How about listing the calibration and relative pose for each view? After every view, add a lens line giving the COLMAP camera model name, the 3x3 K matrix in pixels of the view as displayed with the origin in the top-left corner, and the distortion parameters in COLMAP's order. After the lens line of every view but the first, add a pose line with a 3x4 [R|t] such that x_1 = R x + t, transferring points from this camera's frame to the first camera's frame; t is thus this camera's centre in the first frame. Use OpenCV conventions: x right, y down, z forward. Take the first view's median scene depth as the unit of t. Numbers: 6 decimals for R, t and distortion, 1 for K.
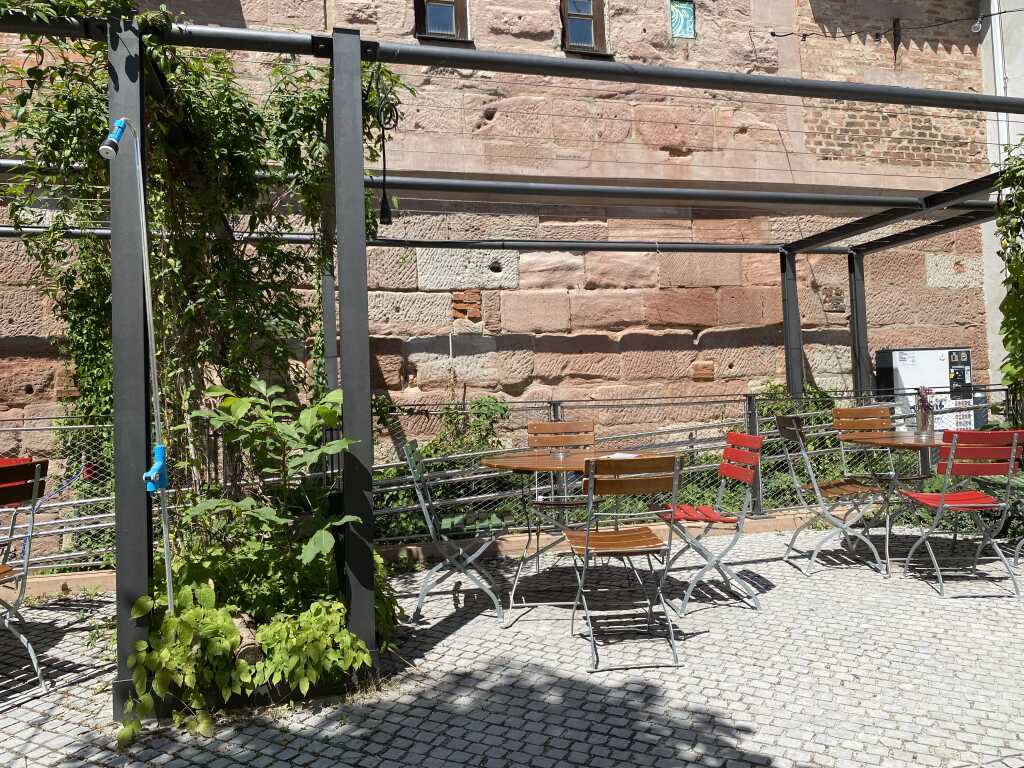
lens RADIAL K [[781.4, 0, 508.6], [0, 781.4, 379.6], [0, 0, 1]] dist [0.011293, -0.021680]
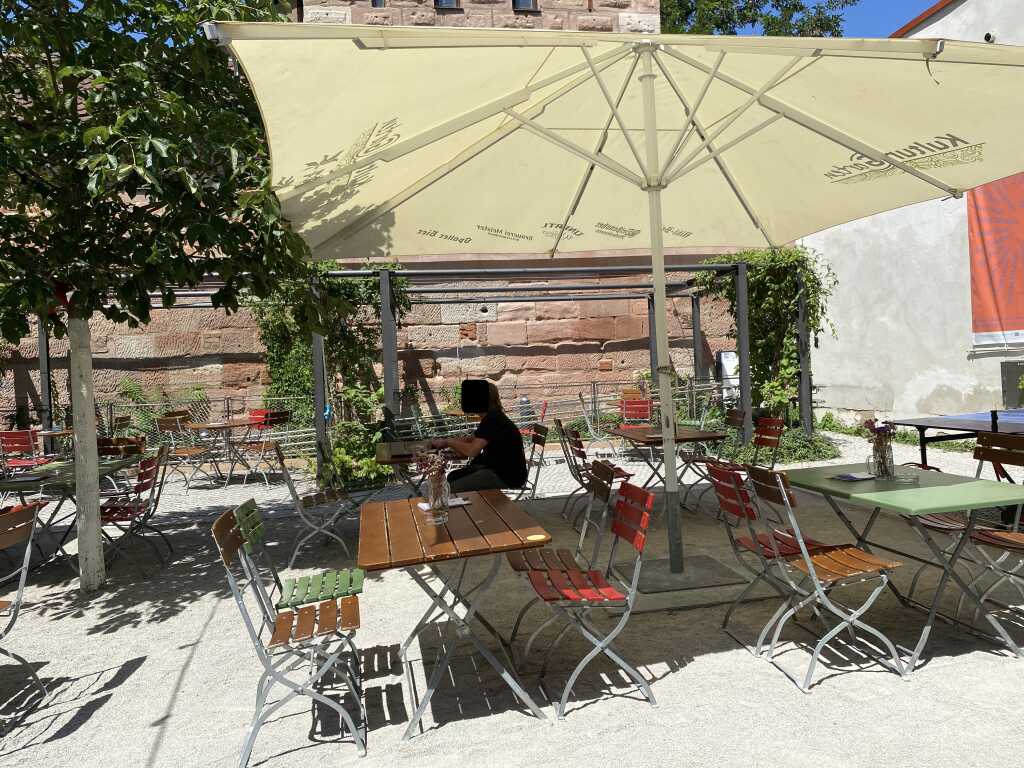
lens RADIAL K [[781.4, 0, 534.3], [0, 781.4, 383.3], [0, 0, 1]] dist [0.011293, -0.021680]
pose [[0.995866, -0.001126, -0.090827, 0.270171], [0.005507, 0.998832, 0.048004, -0.060504], [0.090667, -0.048306, 0.994709, -0.826958]]
